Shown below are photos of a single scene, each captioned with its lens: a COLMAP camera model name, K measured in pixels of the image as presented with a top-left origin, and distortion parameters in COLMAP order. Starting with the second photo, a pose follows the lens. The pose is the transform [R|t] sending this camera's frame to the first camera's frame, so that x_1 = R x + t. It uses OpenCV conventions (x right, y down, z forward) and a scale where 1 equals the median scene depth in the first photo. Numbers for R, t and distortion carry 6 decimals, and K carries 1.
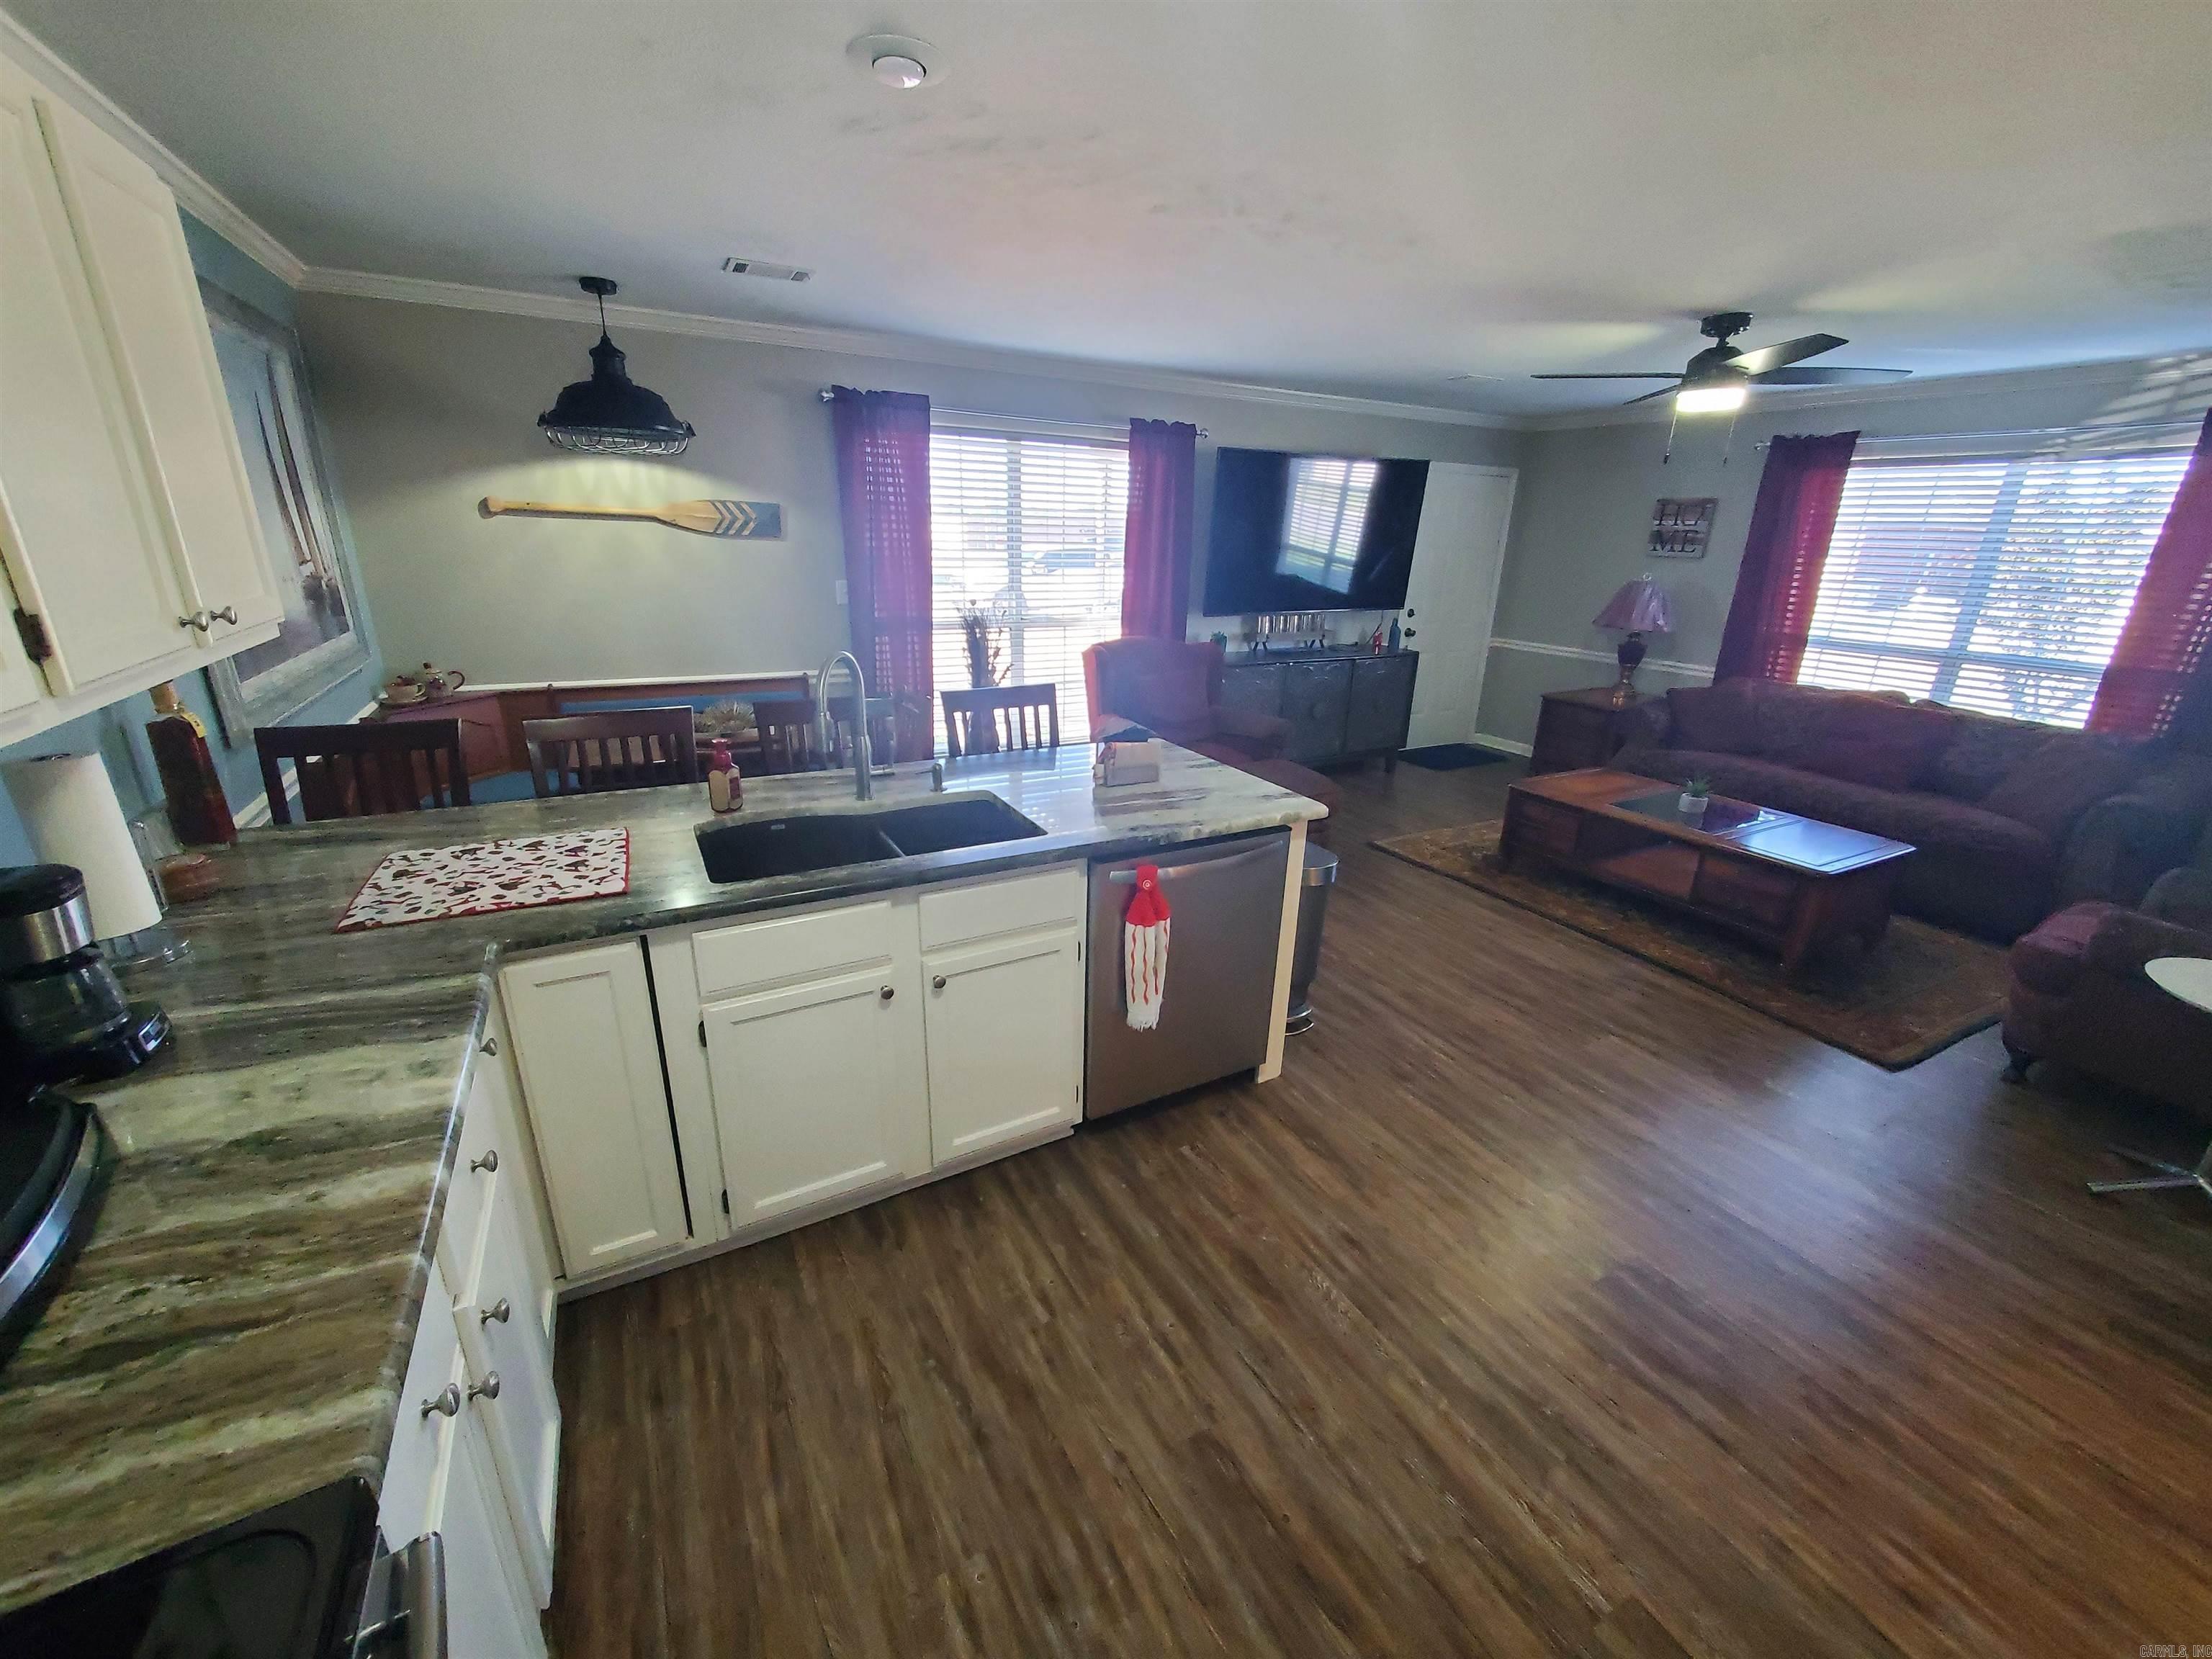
lens RADIAL K [[873.5, 0, 1099.9], [0, 873.5, 823.1], [0, 0, 1]] dist [0.001315, -0.000428]
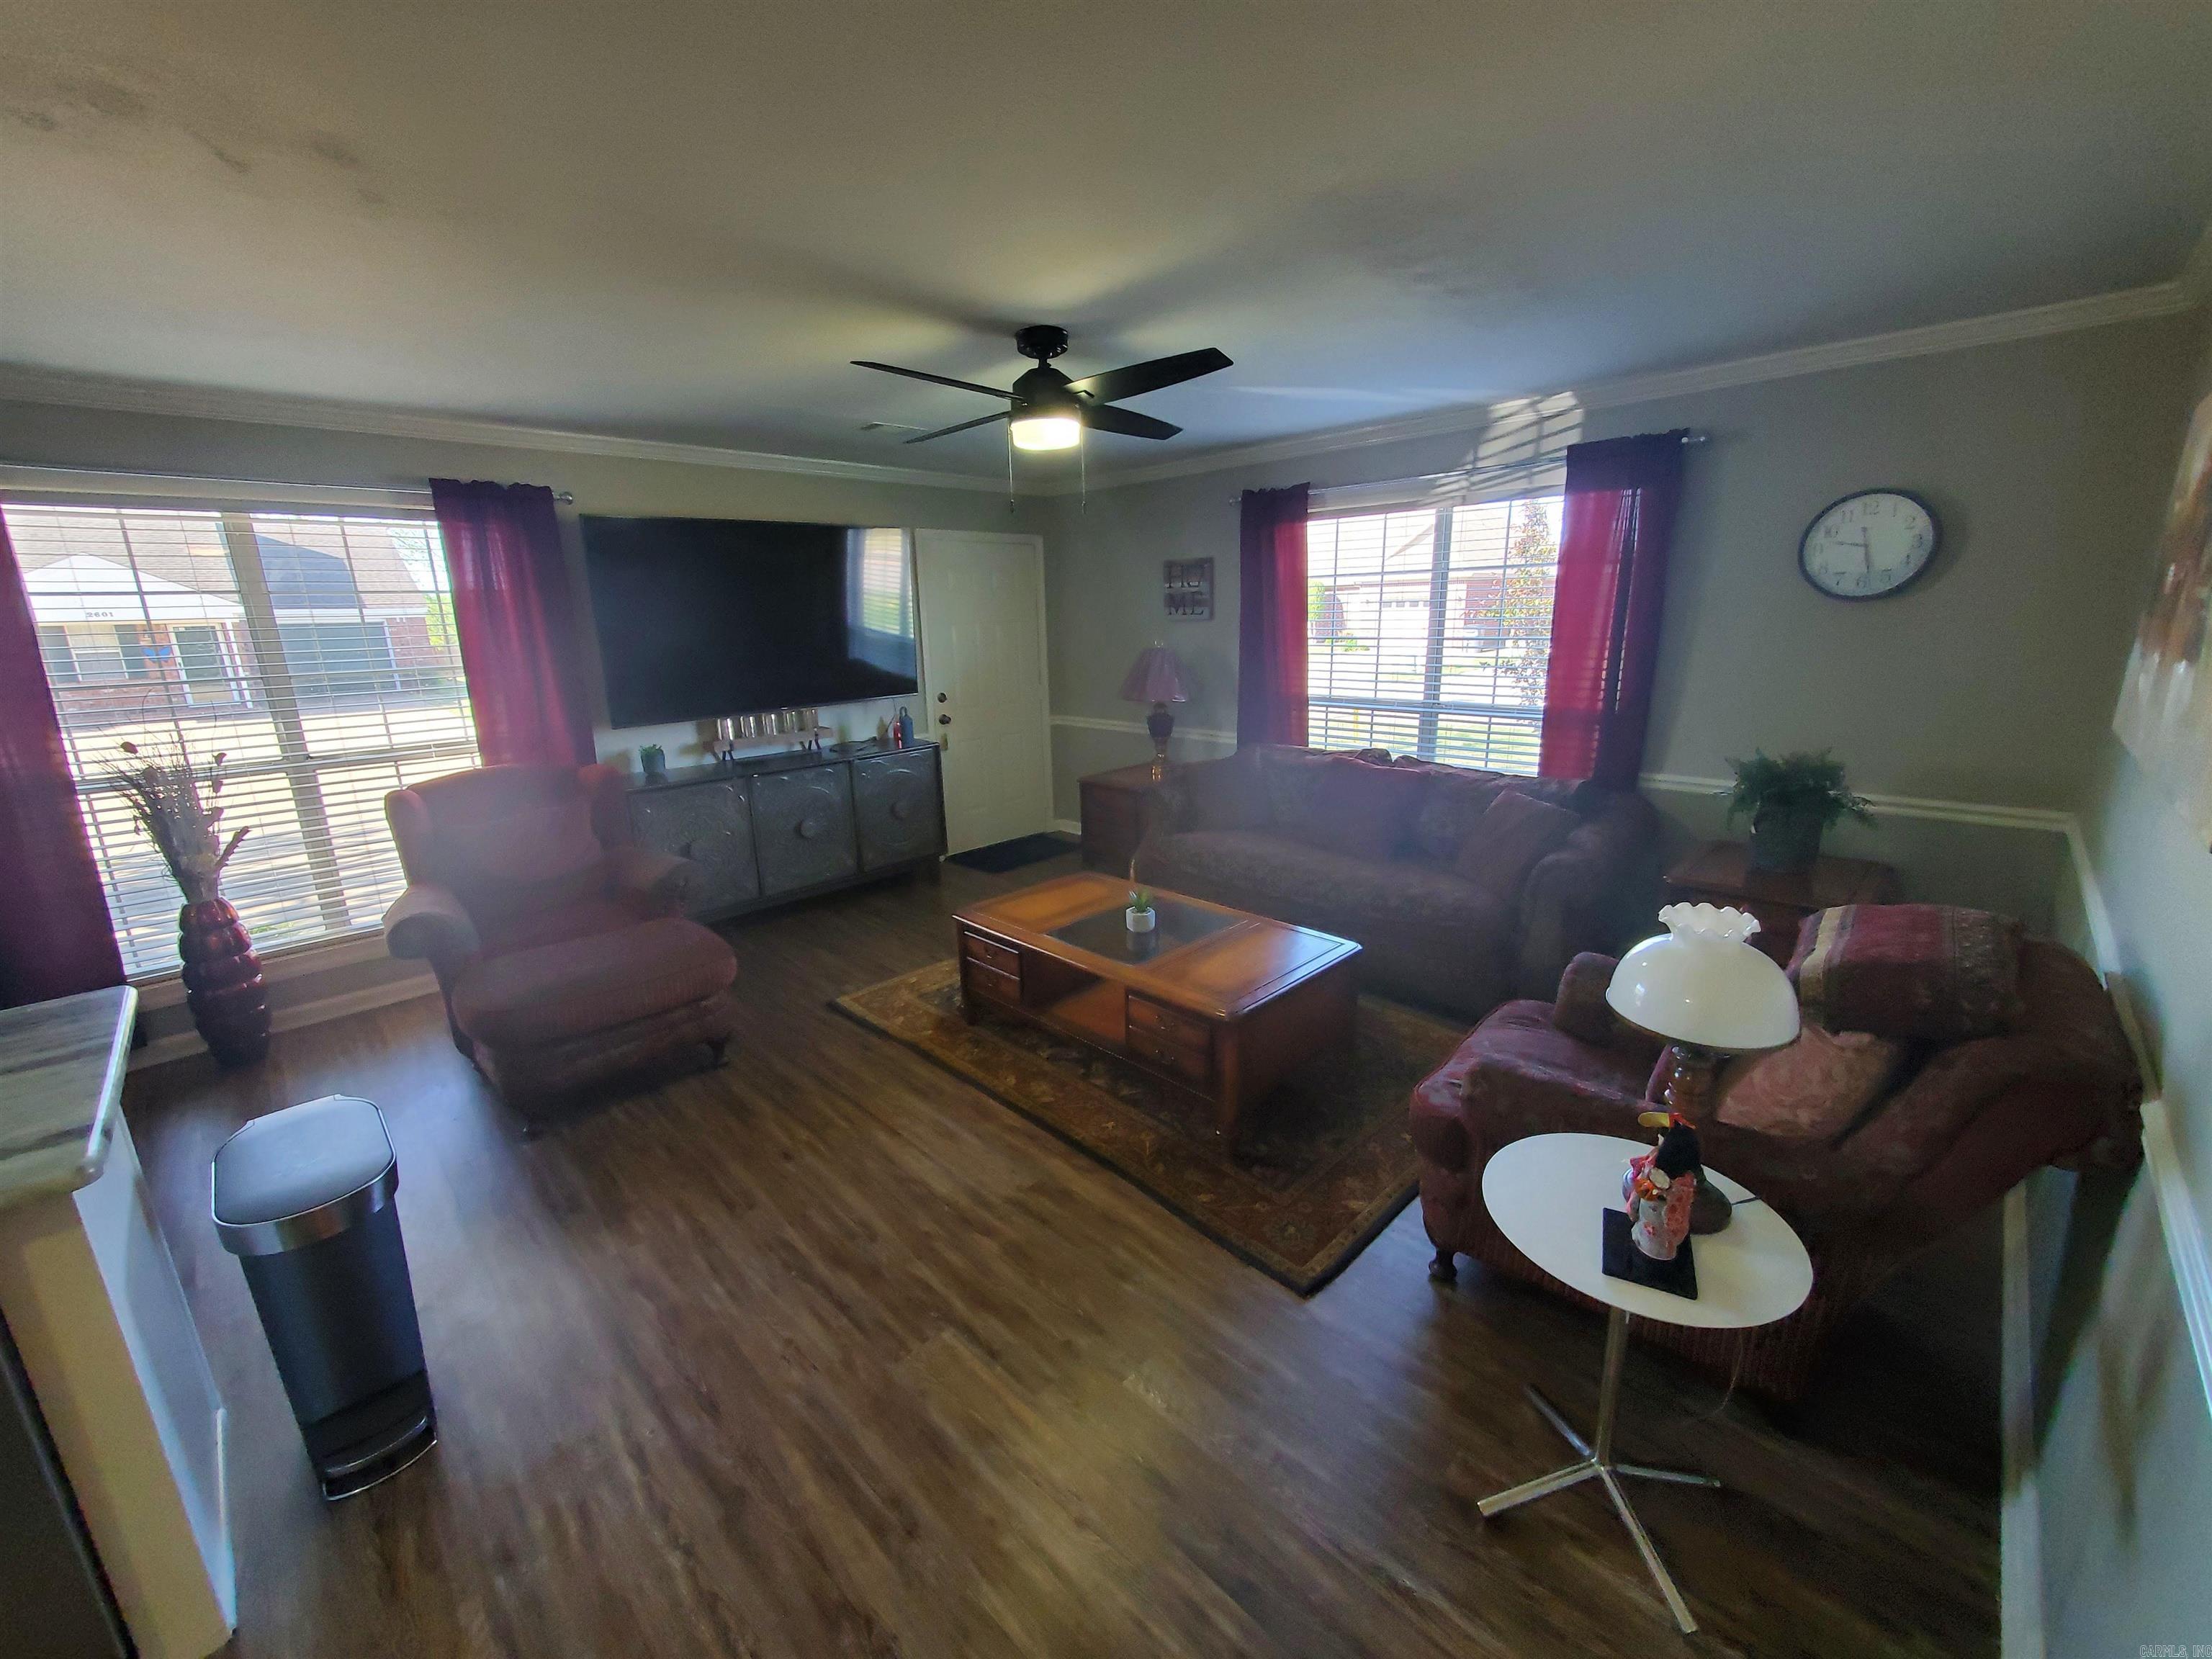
lens RADIAL K [[872.5, 0, 1100.3], [0, 872.5, 826.1], [0, 0, 1]] dist [0.003348, -0.001117]
pose [[0.957301, -0.116985, 0.264368, 0.308339], [0.138377, 0.988327, -0.063733, -0.043171], [-0.253826, 0.097594, 0.962314, 0.156783]]
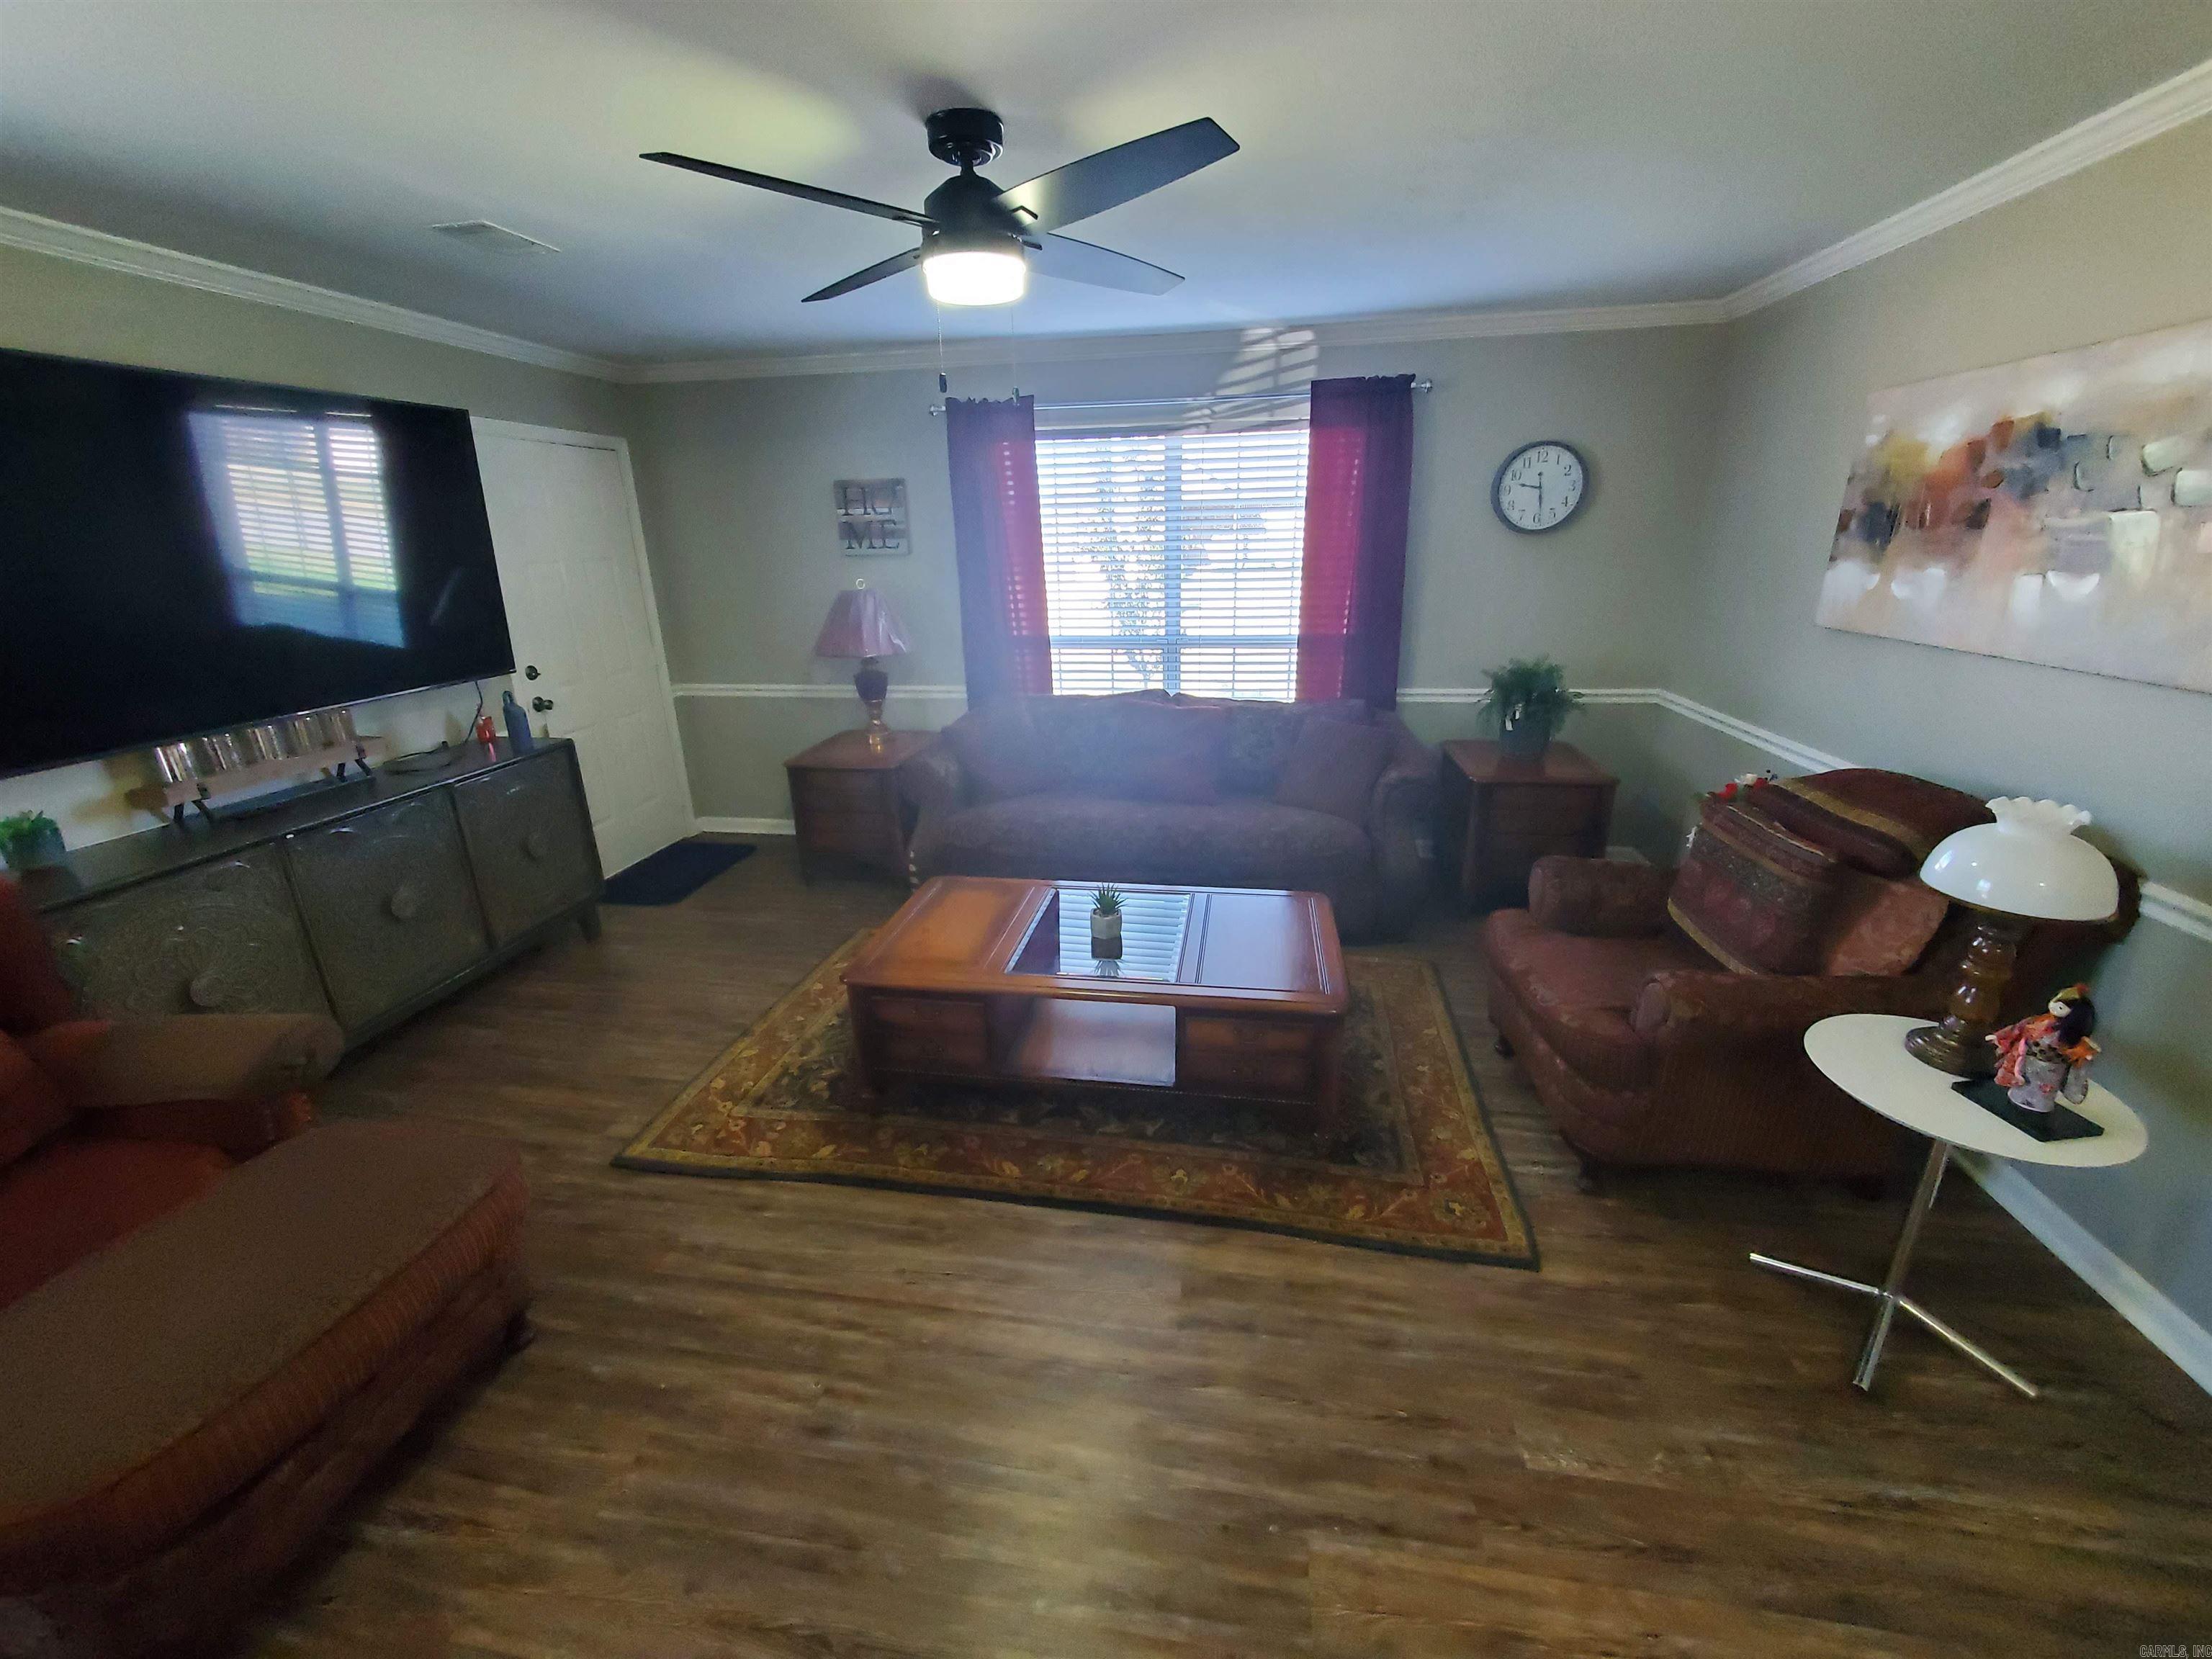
lens RADIAL K [[872.5, 0, 1100.3], [0, 872.5, 826.1], [0, 0, 1]] dist [0.003348, -0.001117]
pose [[0.612780, -0.289880, 0.735167, 0.145999], [0.288553, 0.948134, 0.133339, -0.127898], [-0.735689, 0.130427, 0.664643, 0.386711]]
